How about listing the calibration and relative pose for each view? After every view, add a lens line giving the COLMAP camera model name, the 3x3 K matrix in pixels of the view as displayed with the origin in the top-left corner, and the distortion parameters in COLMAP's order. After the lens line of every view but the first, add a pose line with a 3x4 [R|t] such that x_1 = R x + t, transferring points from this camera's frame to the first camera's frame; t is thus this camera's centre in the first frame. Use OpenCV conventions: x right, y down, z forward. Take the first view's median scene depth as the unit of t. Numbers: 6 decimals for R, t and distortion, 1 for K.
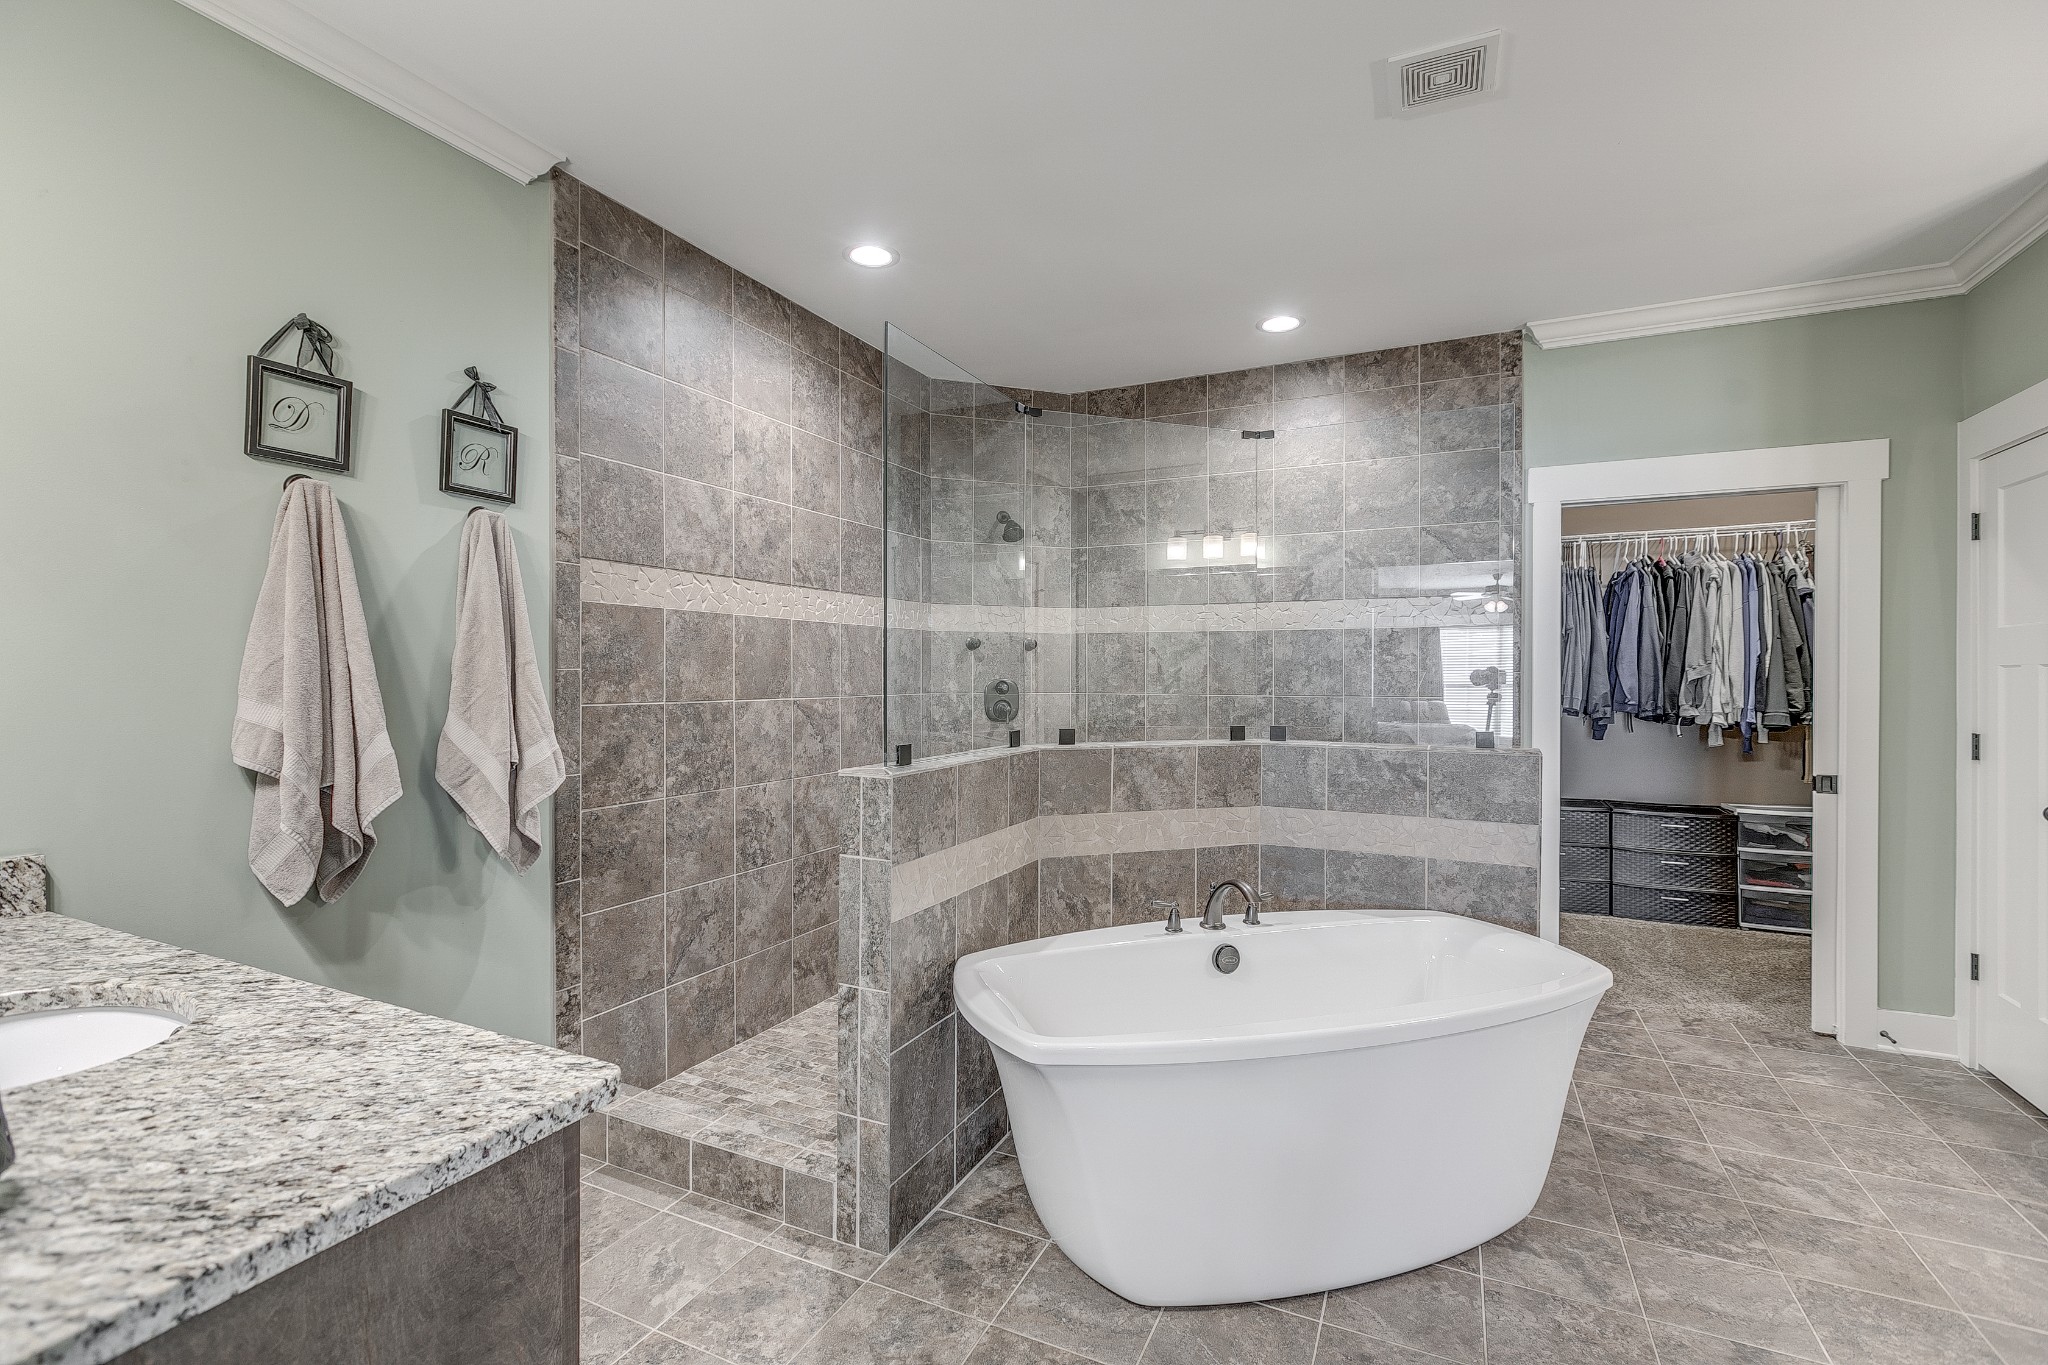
lens RADIAL K [[904.9, 0, 1018.2], [0, 904.9, 678.5], [0, 0, 1]] dist [0.002740, 0.000374]
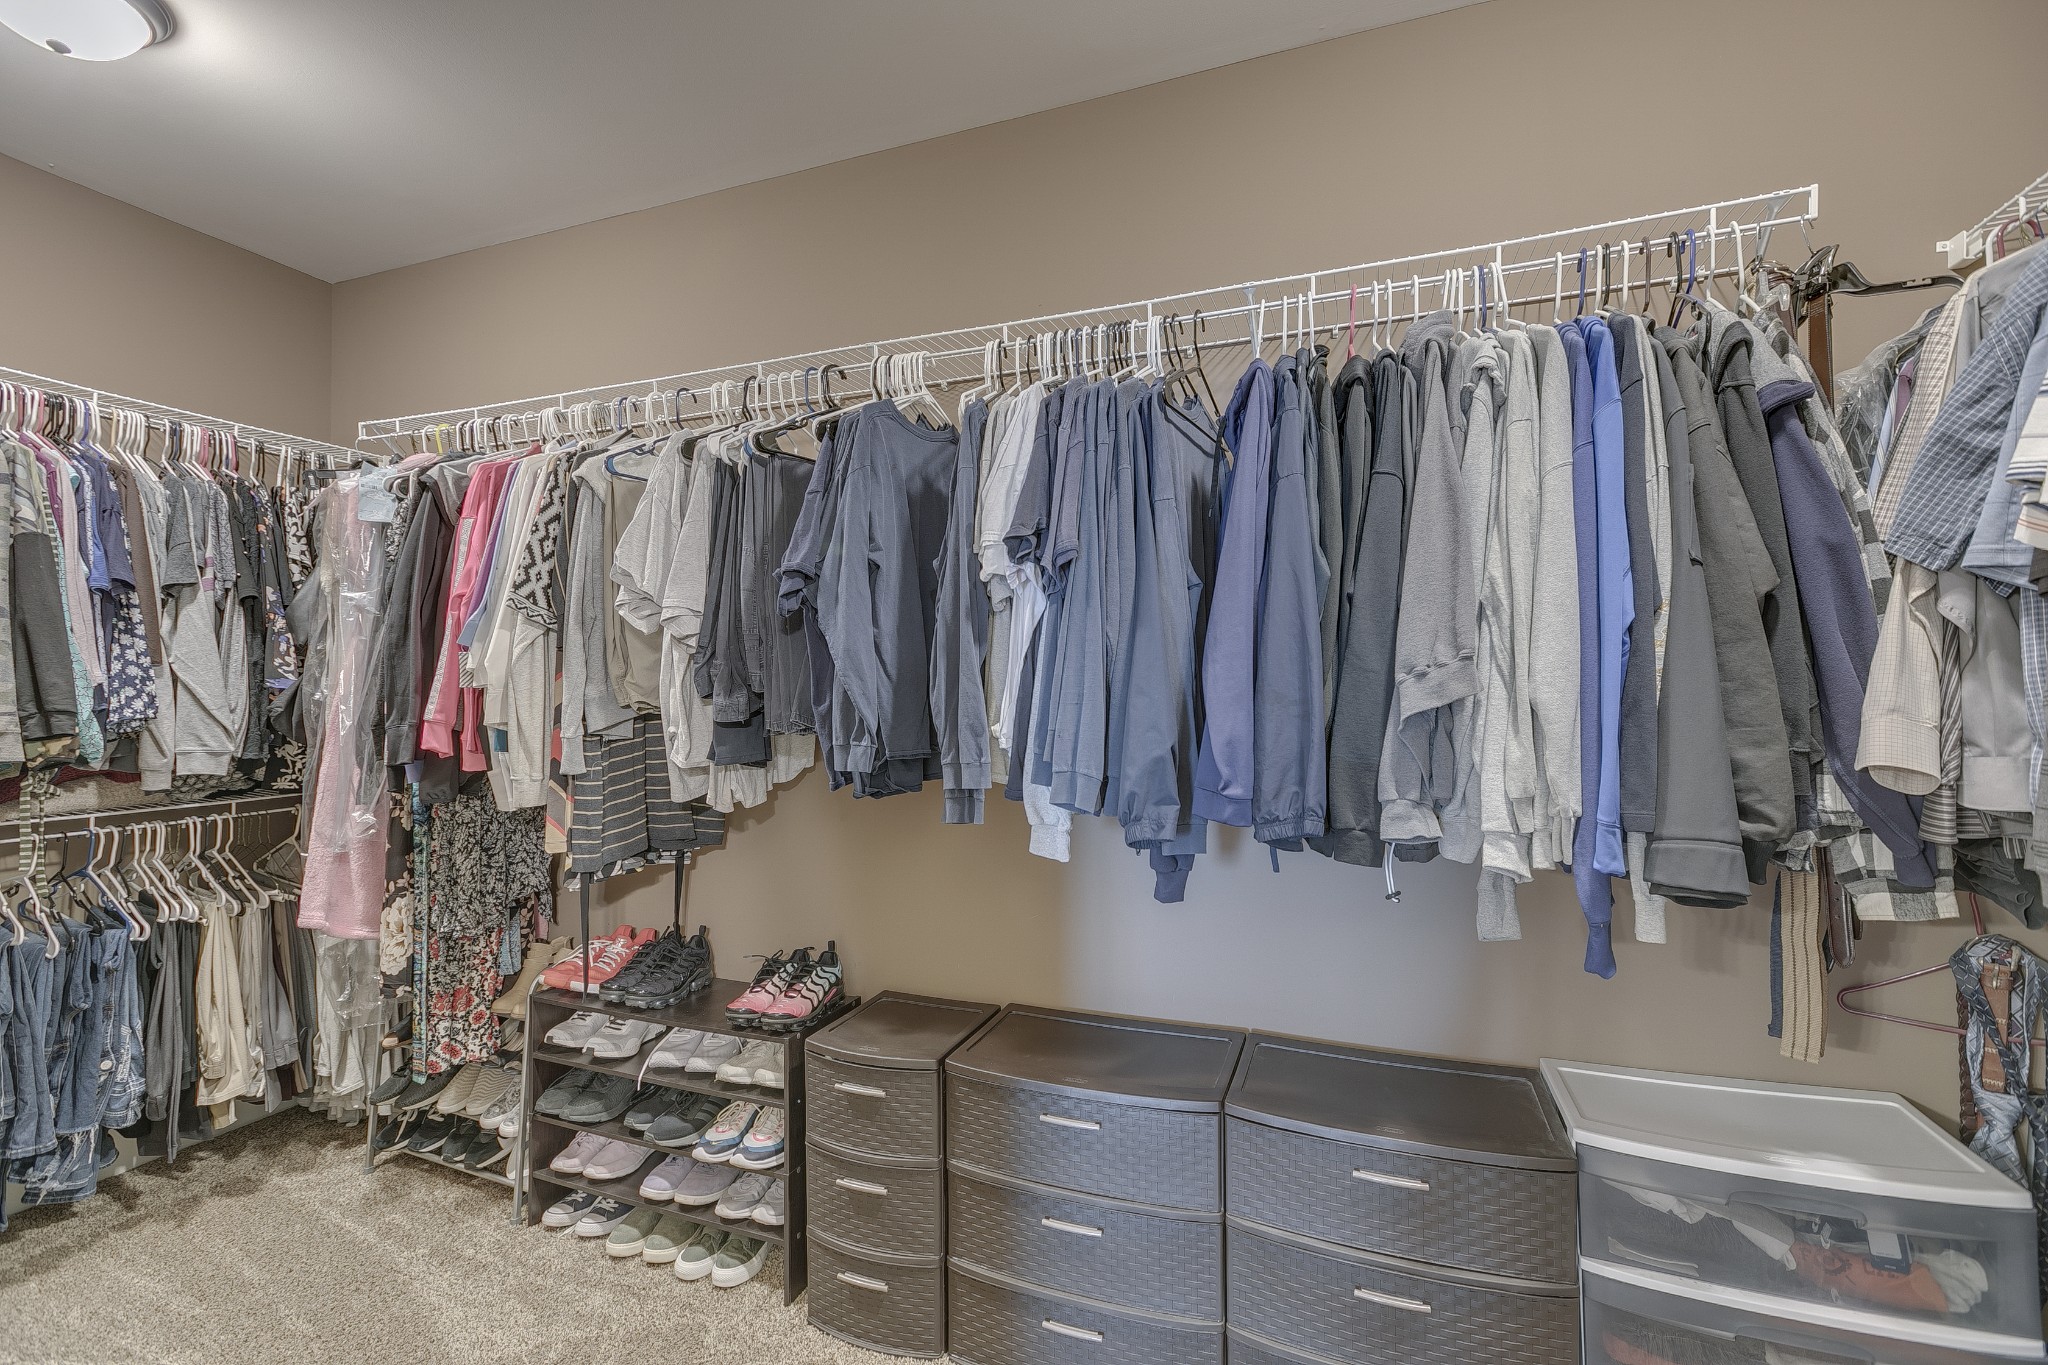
lens RADIAL K [[904.9, 0, 1027.5], [0, 904.9, 683.5], [0, 0, 1]] dist [0.002740, 0.000374]
pose [[0.996144, 0.001146, 0.087724, 0.586849], [0.001494, 0.999548, -0.030026, -0.000193], [-0.087719, 0.030041, 0.995692, 0.713826]]
